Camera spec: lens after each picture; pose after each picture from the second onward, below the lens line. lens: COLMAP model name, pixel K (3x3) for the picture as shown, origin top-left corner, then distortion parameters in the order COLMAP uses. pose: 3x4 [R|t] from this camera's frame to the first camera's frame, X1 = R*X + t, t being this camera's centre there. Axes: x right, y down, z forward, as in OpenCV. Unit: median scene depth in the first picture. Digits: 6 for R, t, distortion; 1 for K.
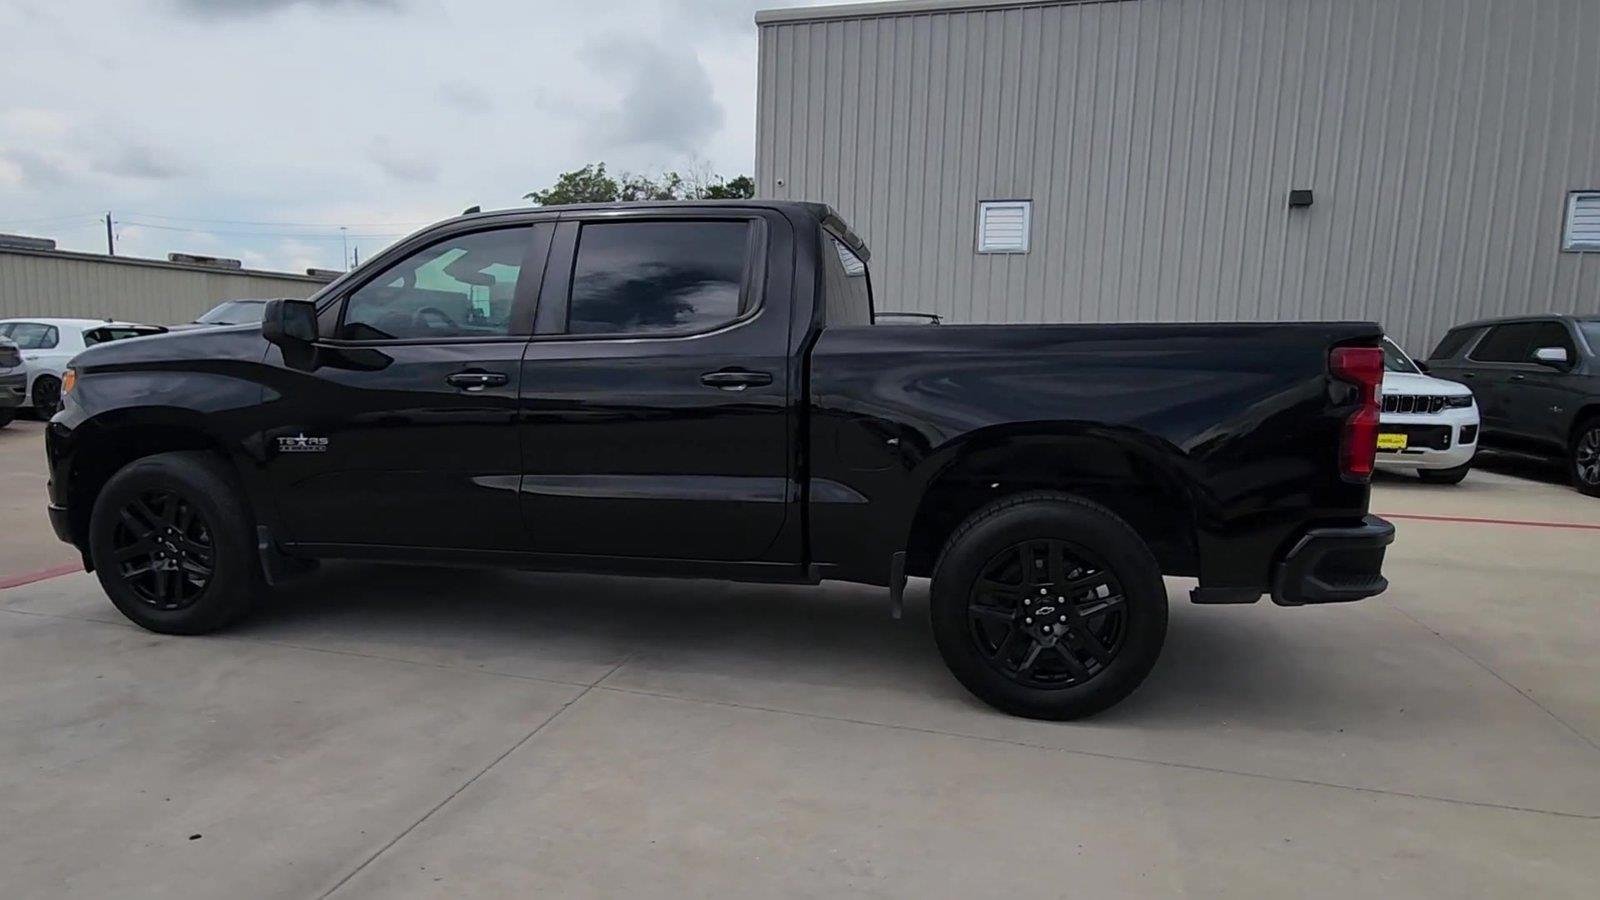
lens RADIAL K [[835.7, 0, 796.5], [0, 835.7, 450.0], [0, 0, 1]] dist [0.004842, -0.001124]
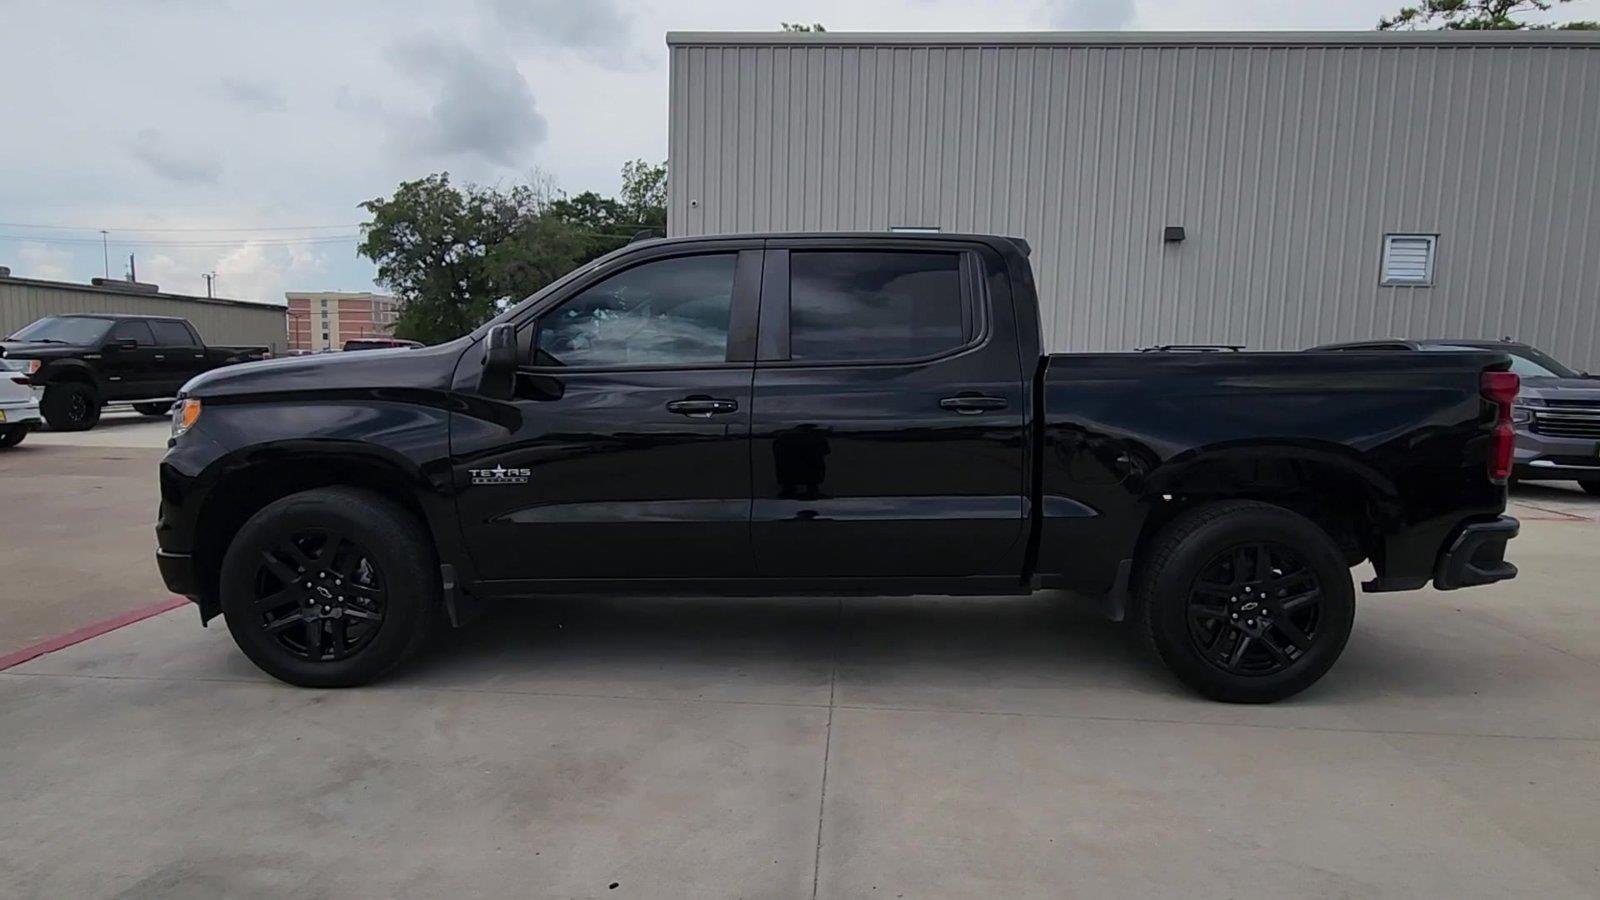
lens RADIAL K [[835.7, 0, 796.5], [0, 835.7, 450.0], [0, 0, 1]] dist [0.004842, -0.001124]
pose [[0.982073, -0.020963, 0.187333, -0.434619], [0.024985, 0.999505, -0.019130, -0.009838], [-0.186839, 0.023467, 0.982110, 0.002976]]
